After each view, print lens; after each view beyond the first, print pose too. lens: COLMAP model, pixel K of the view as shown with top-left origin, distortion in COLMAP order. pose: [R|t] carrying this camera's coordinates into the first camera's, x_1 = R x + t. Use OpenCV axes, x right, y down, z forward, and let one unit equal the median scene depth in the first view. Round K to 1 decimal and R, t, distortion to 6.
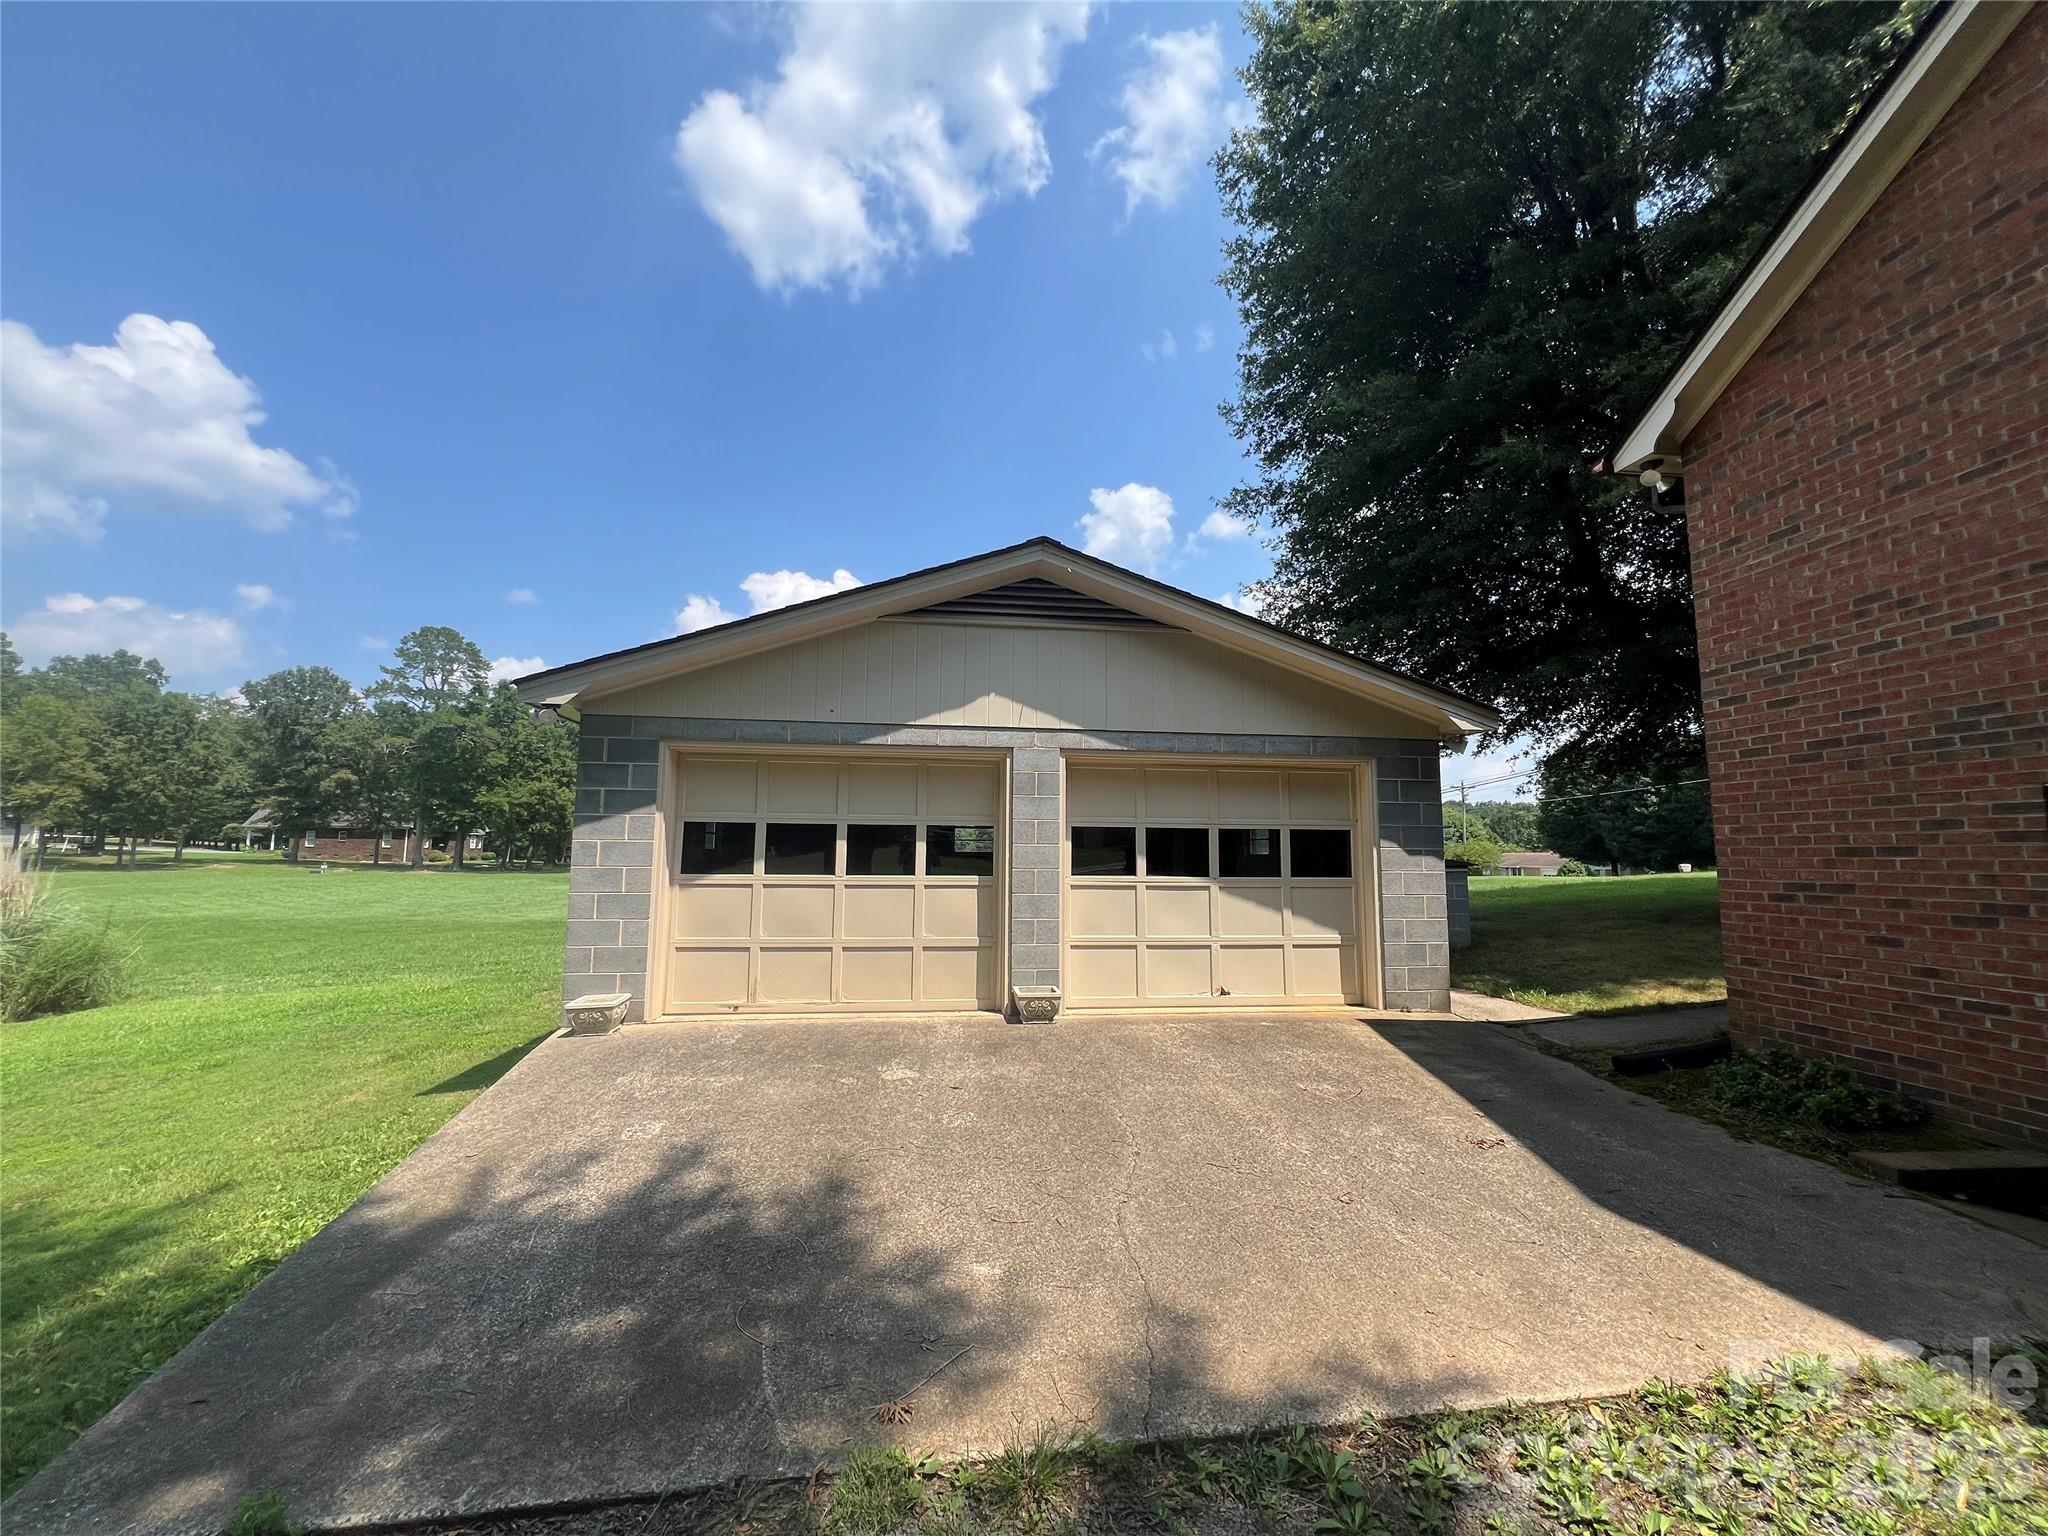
lens RADIAL K [[814.7, 0, 1025.3], [0, 814.7, 765.8], [0, 0, 1]] dist [-0.002844, -0.000058]
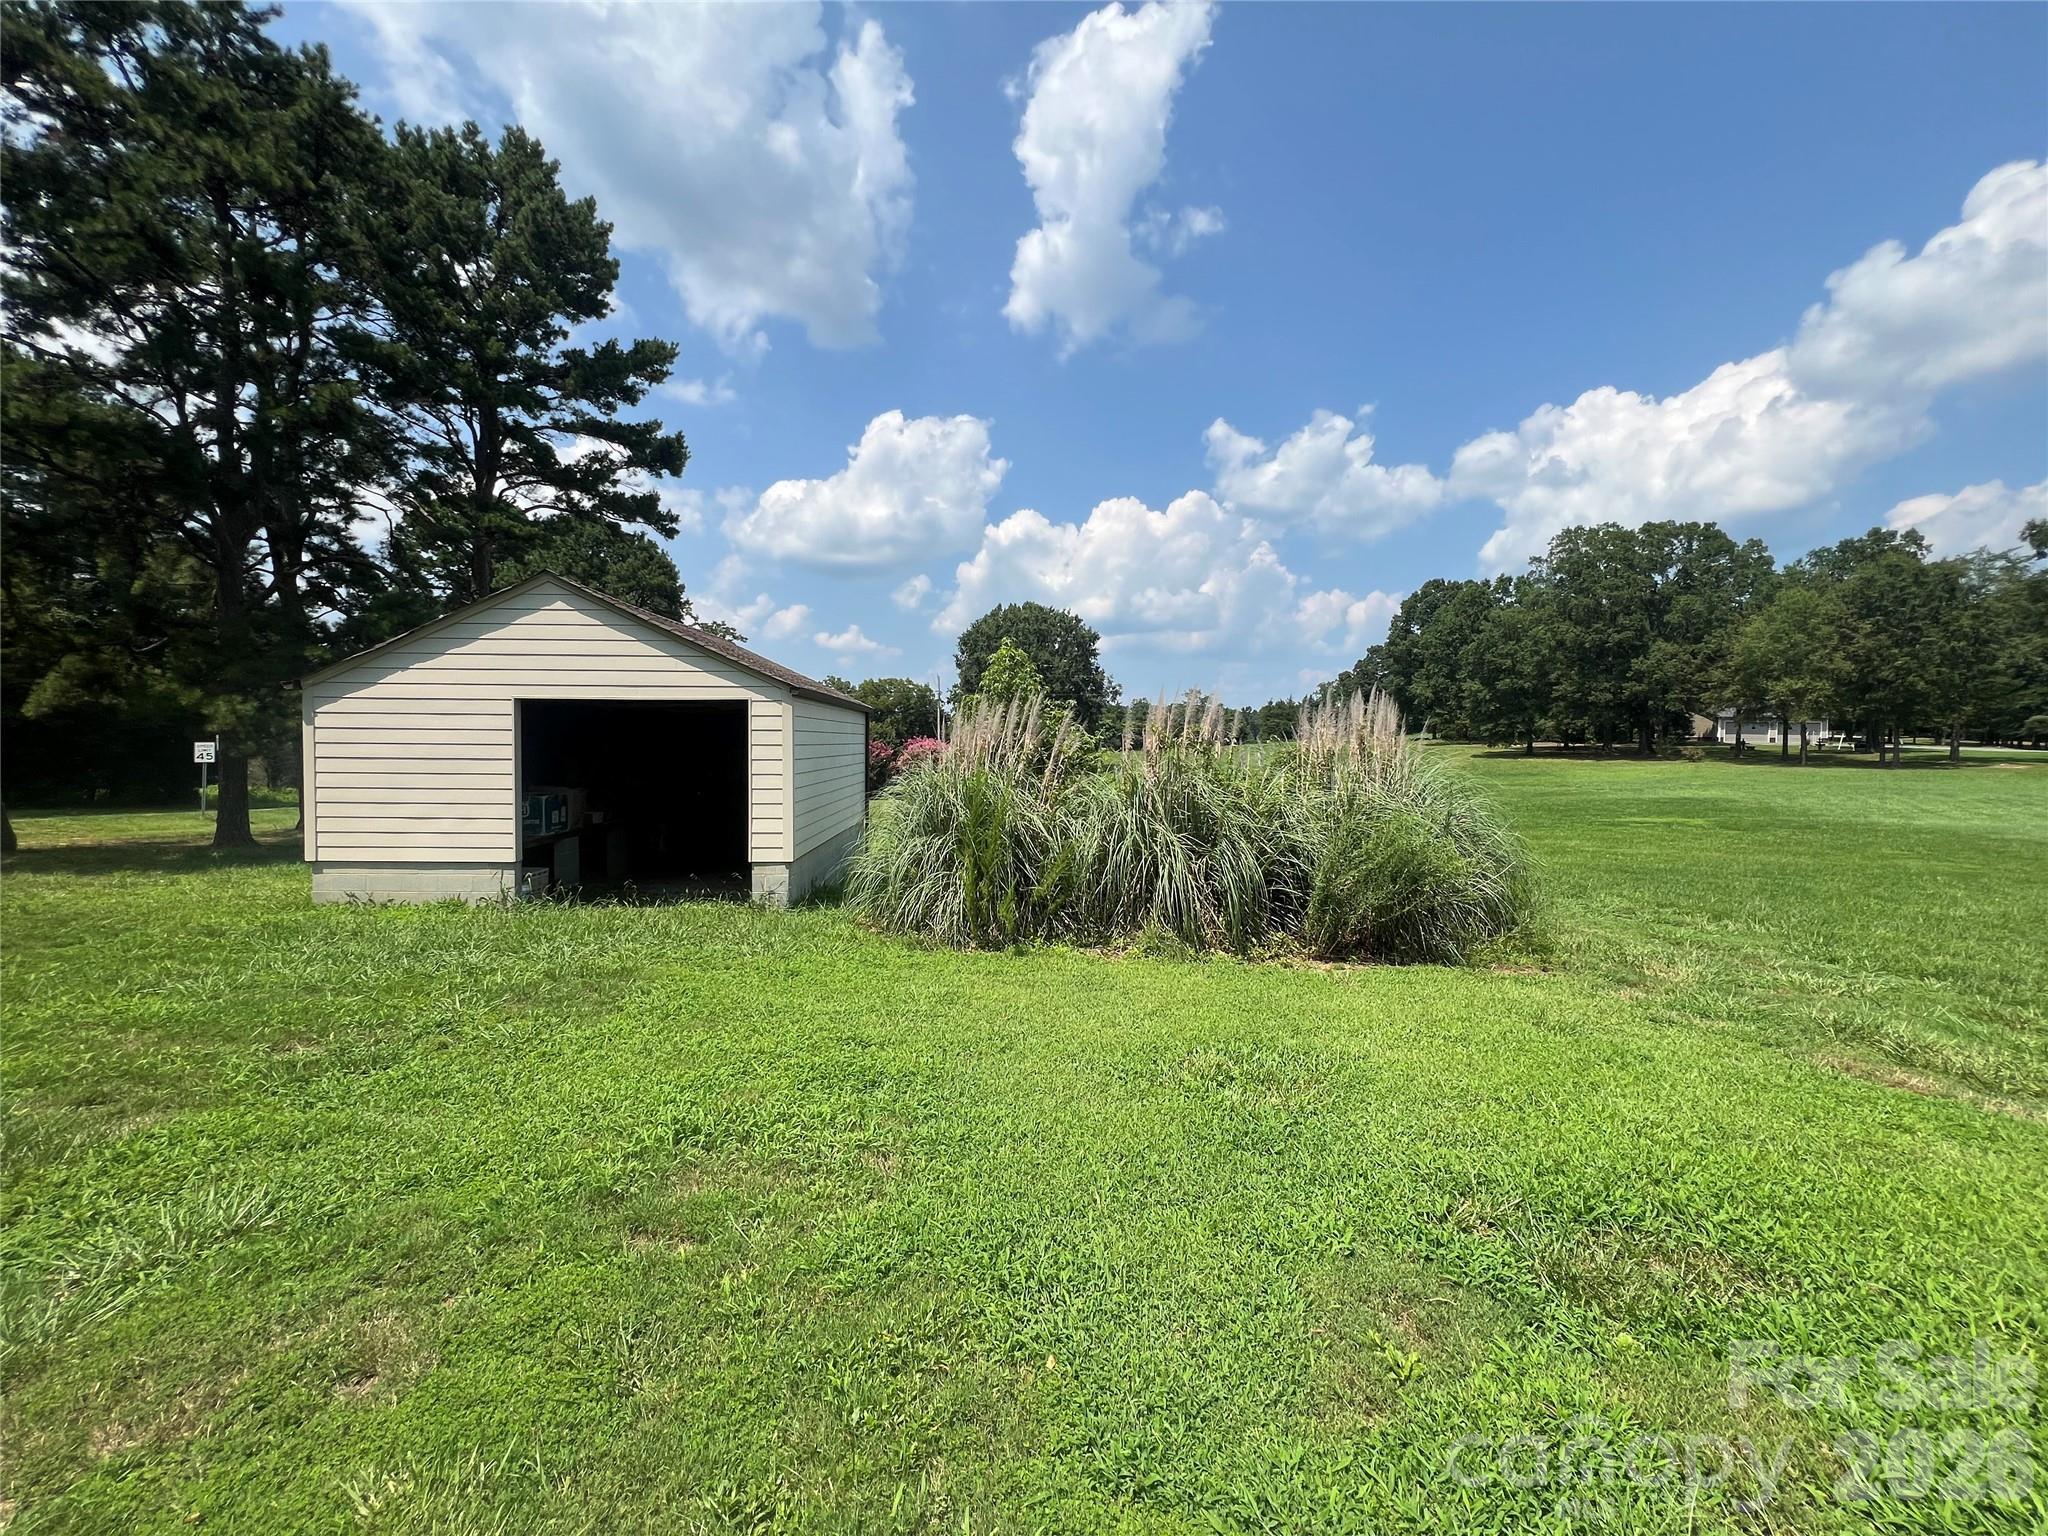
lens RADIAL K [[807.6, 0, 1024.0], [0, 807.6, 768.0], [0, 0, 1]] dist [0.000989, 0.000252]
pose [[-0.113011, 0.023967, -0.993305, -0.119371], [0.095128, 0.995378, 0.013194, 0.026702], [0.989029, -0.093000, -0.114769, 0.164684]]
